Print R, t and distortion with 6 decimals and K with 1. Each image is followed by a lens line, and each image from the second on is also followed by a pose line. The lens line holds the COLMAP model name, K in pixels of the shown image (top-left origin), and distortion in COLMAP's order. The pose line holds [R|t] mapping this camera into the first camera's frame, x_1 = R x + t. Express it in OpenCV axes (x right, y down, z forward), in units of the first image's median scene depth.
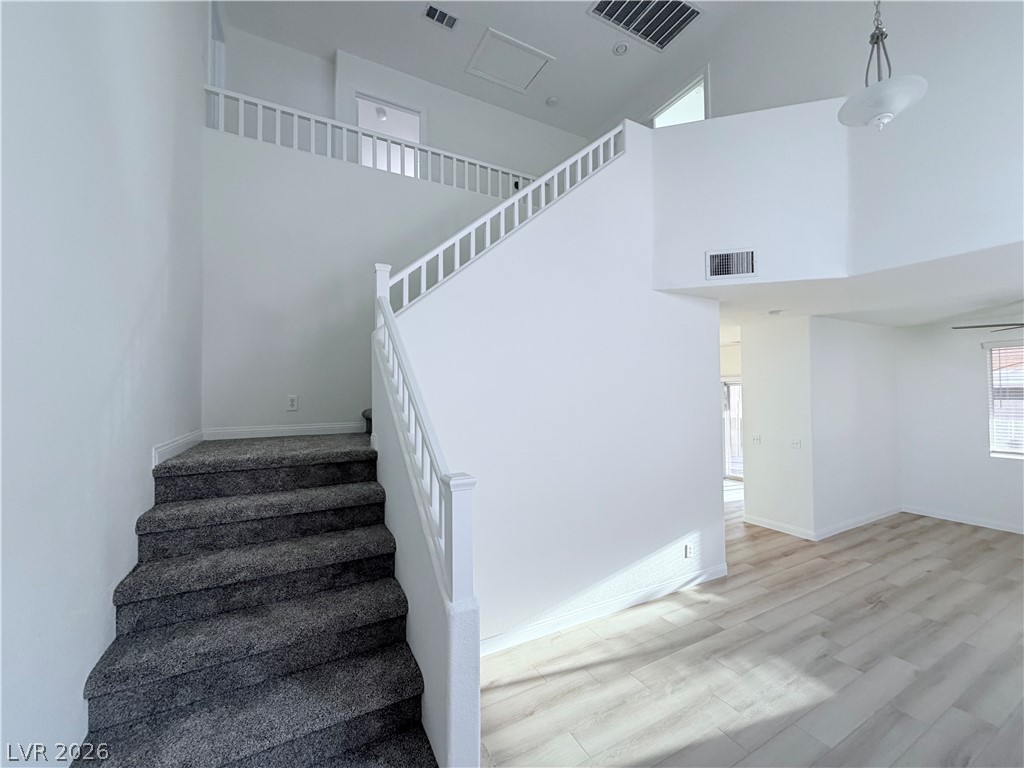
lens RADIAL K [[406.4, 0, 509.6], [0, 406.4, 386.0], [0, 0, 1]] dist [-0.001207, 0.000172]
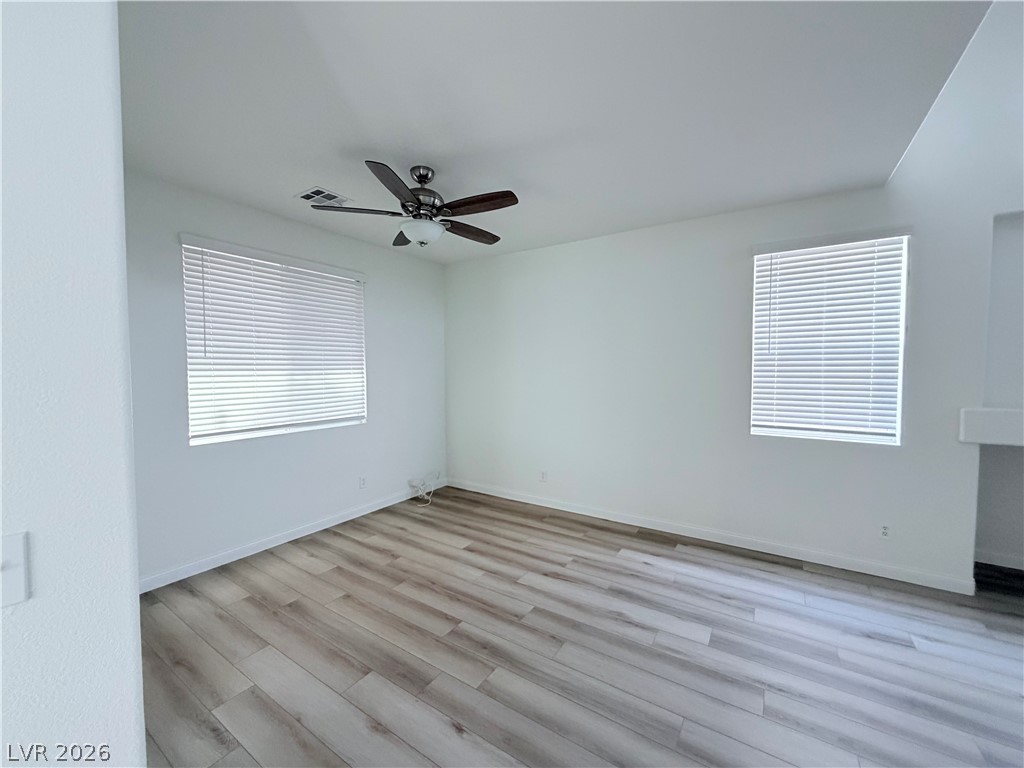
lens RADIAL K [[406.4, 0, 505.0], [0, 406.4, 377.2], [0, 0, 1]] dist [-0.001207, 0.000172]
pose [[-0.477925, -0.005318, 0.878385, 0.778989], [-0.008002, 0.999967, 0.001700, 0.119786], [-0.878364, -0.006216, -0.477951, 1.383687]]
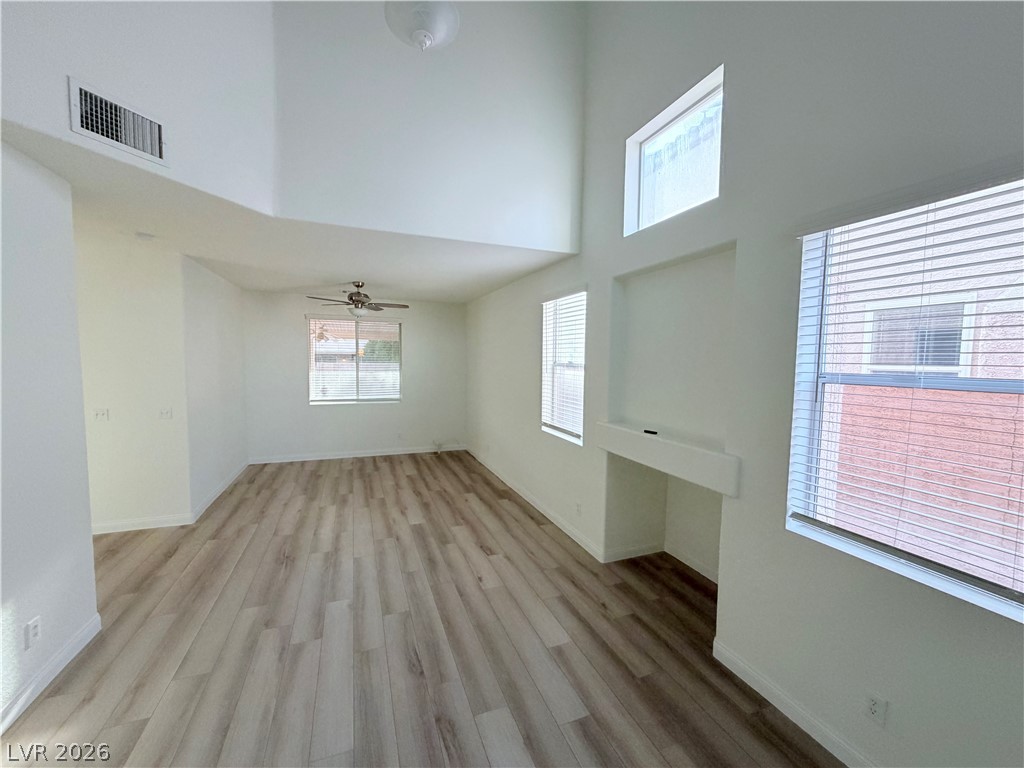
lens RADIAL K [[406.4, 0, 507.4], [0, 406.4, 385.9], [0, 0, 1]] dist [-0.001207, 0.000172]
pose [[0.123578, -0.054924, 0.990814, 0.002789], [-0.034205, 0.997638, 0.059568, 0.027855], [-0.991745, -0.041252, 0.121408, 0.362095]]
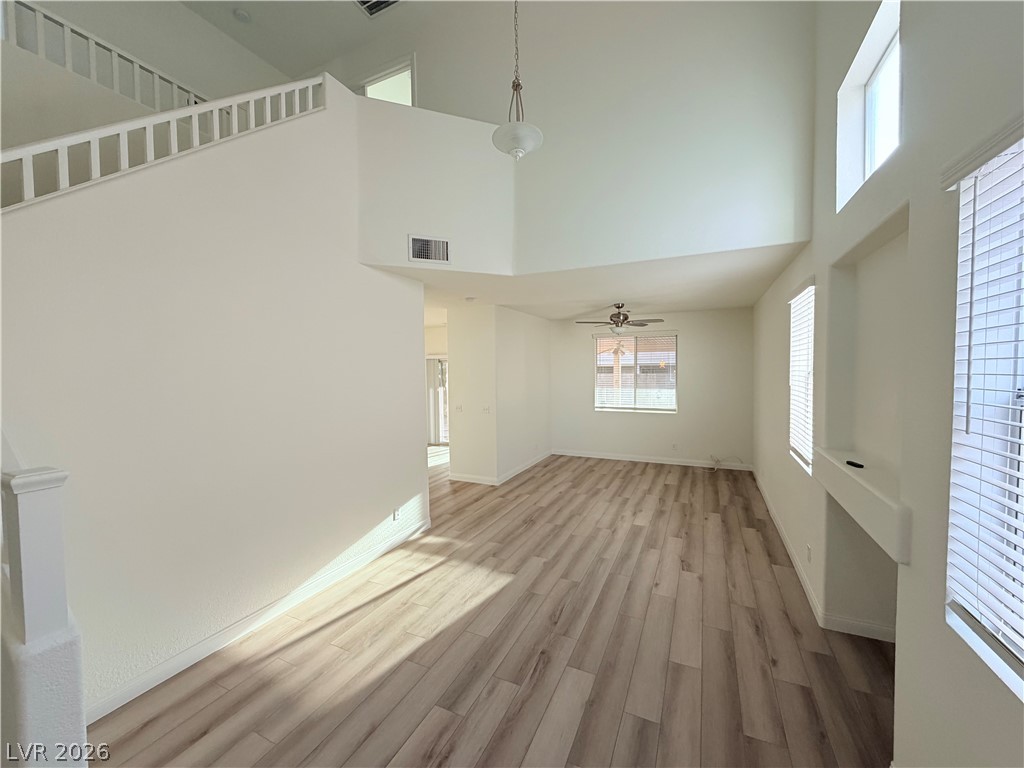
lens RADIAL K [[406.4, 0, 508.1], [0, 406.4, 386.2], [0, 0, 1]] dist [-0.001207, 0.000172]
pose [[0.806724, -0.025395, 0.590382, 0.056936], [-0.007019, 0.998594, 0.052544, 0.010457], [-0.590886, -0.046532, 0.805412, -0.031994]]
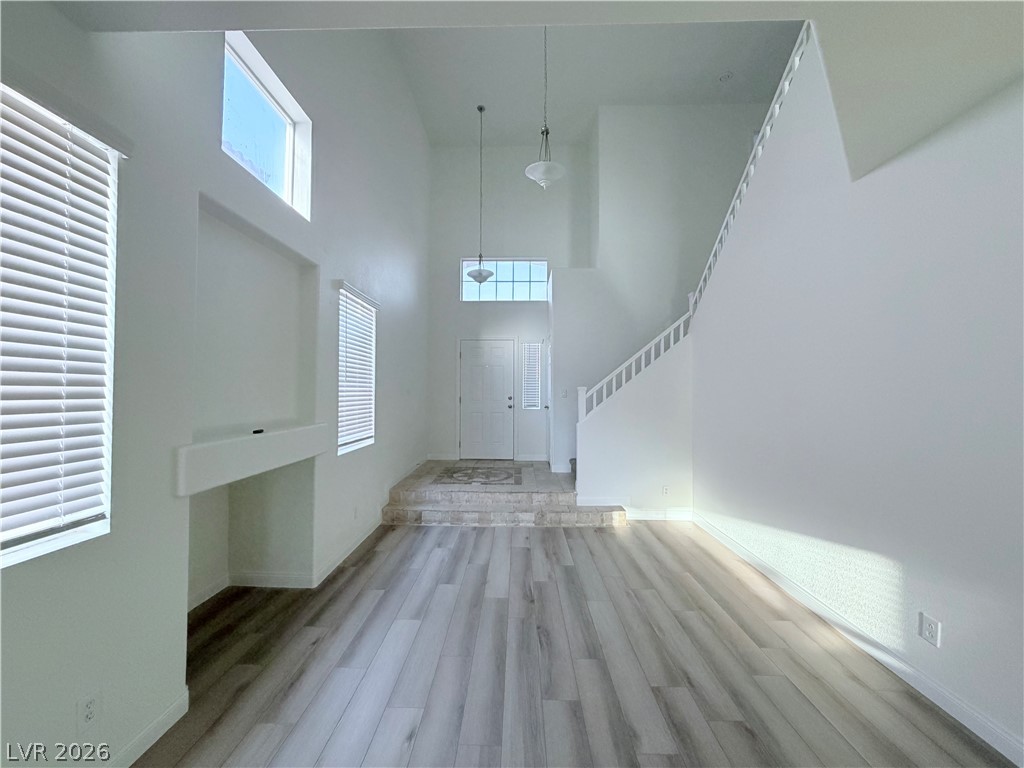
lens RADIAL K [[406.4, 0, 512.8], [0, 406.4, 385.2], [0, 0, 1]] dist [-0.001207, 0.000172]
pose [[-0.481749, -0.004759, -0.876296, 1.298582], [0.017143, 0.999743, -0.014854, 0.105263], [0.876141, -0.022178, -0.481544, 0.890267]]
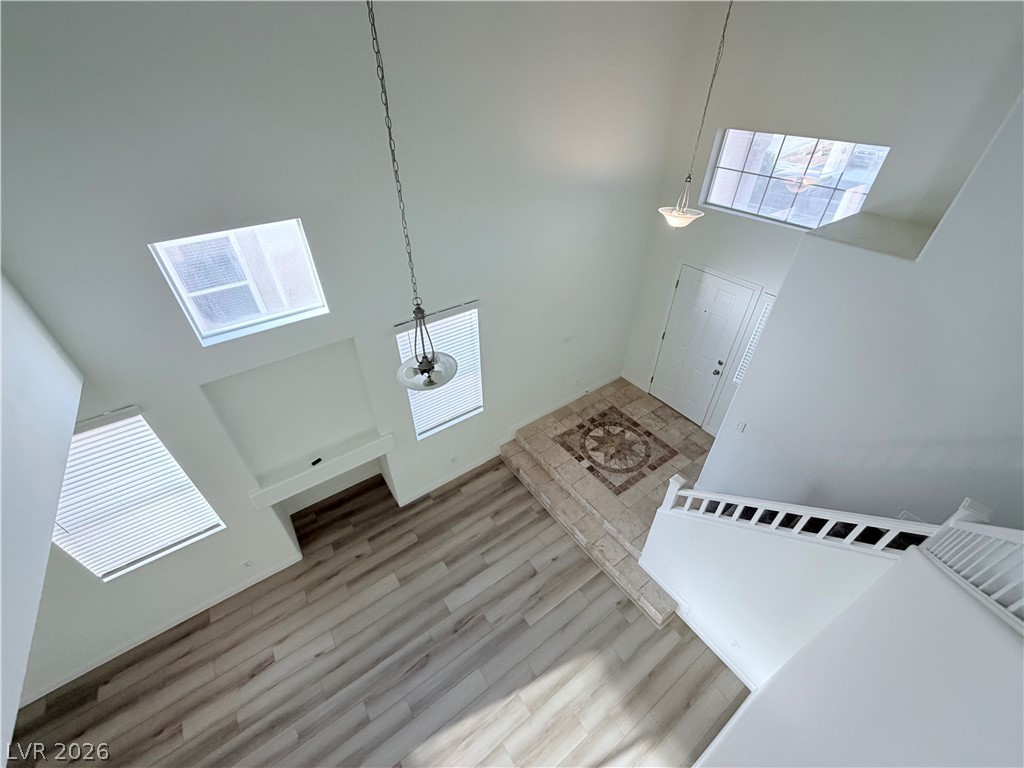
lens RADIAL K [[406.4, 0, 510.0], [0, 406.4, 387.0], [0, 0, 1]] dist [-0.001207, 0.000172]
pose [[-0.991414, 0.091222, -0.093685, 0.432332], [0.016014, 0.795769, 0.605389, -0.700933], [0.129776, 0.598691, -0.790397, 1.024314]]
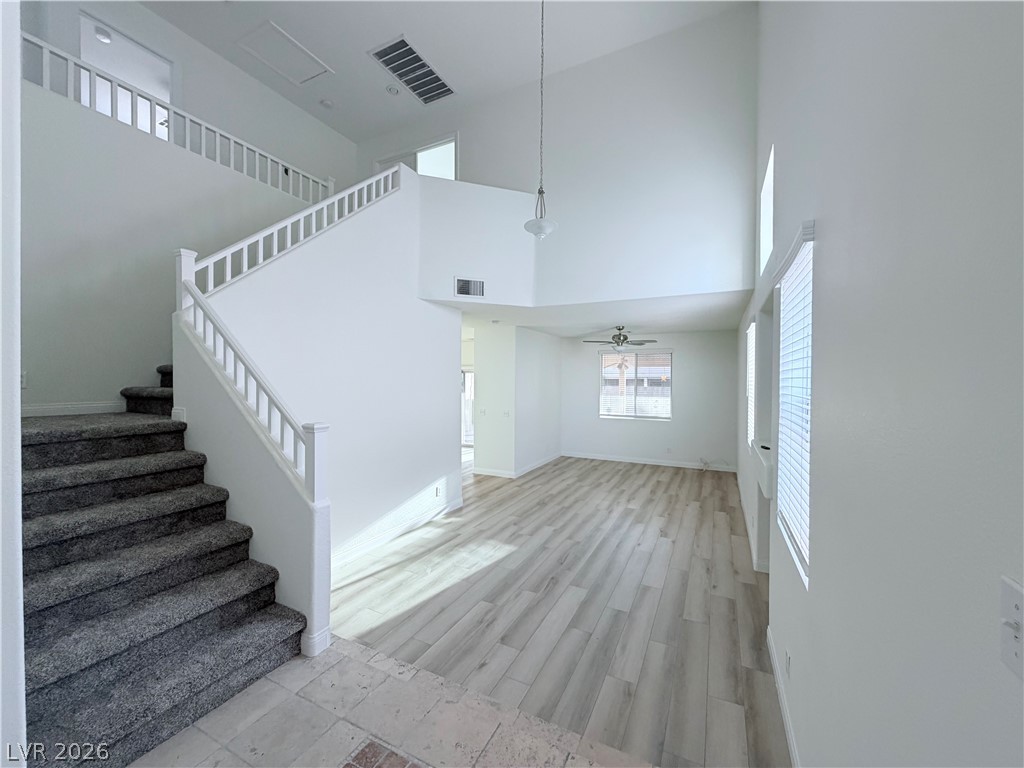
lens RADIAL K [[406.4, 0, 507.6], [0, 406.4, 385.4], [0, 0, 1]] dist [-0.001207, 0.000172]
pose [[0.822371, 0.005822, 0.568922, -0.171749], [-0.023904, 0.999418, 0.024325, 0.009068], [-0.568450, -0.033604, 0.822031, -0.285690]]
